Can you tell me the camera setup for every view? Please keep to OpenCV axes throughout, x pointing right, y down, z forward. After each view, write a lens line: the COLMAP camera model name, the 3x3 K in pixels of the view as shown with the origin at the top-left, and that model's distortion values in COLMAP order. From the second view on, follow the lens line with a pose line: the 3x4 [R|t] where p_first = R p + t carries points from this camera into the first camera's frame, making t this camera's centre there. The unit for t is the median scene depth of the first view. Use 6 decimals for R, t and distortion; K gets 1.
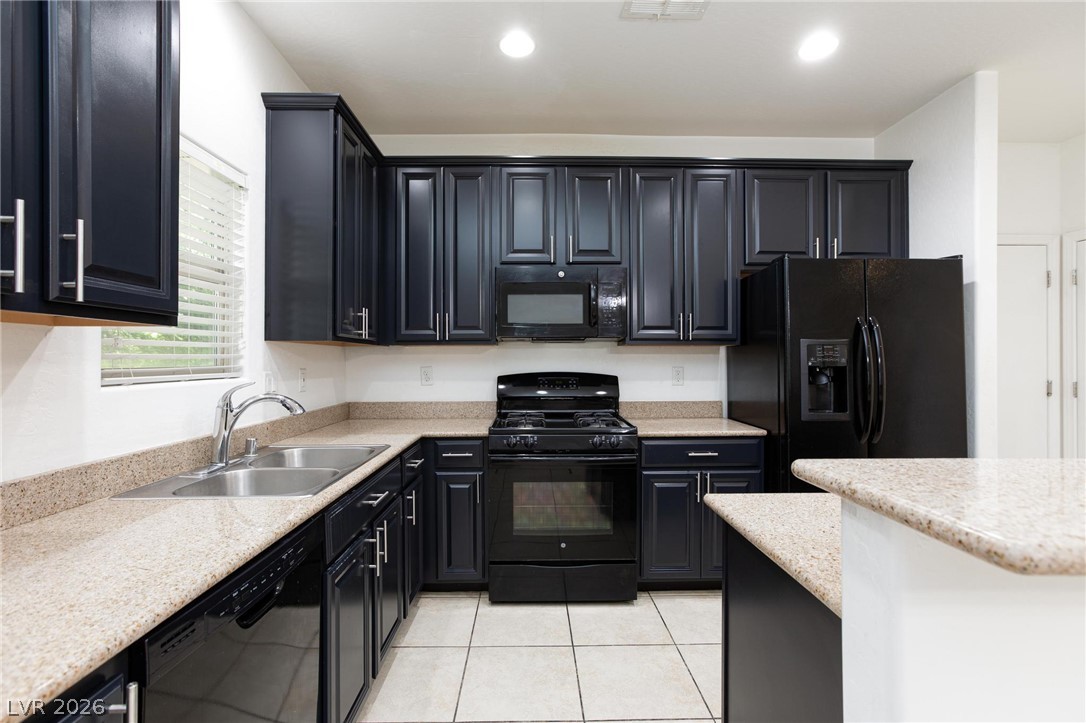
lens RADIAL K [[504.4, 0, 538.1], [0, 504.4, 360.4], [0, 0, 1]] dist [-0.004045, 0.002838]
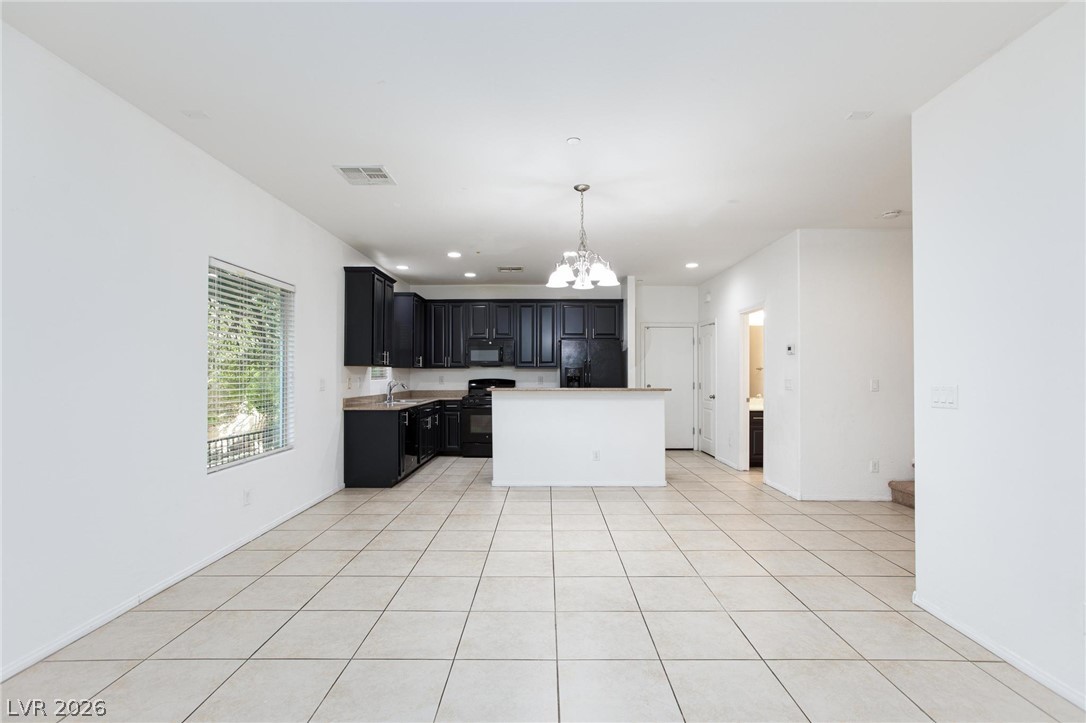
lens RADIAL K [[504.4, 0, 545.3], [0, 504.4, 365.4], [0, 0, 1]] dist [-0.004045, 0.002838]
pose [[0.999949, 0.000759, -0.010022, 0.374335], [-0.000939, 0.999839, -0.017934, 0.001666], [0.010007, 0.017942, 0.999789, -1.753950]]
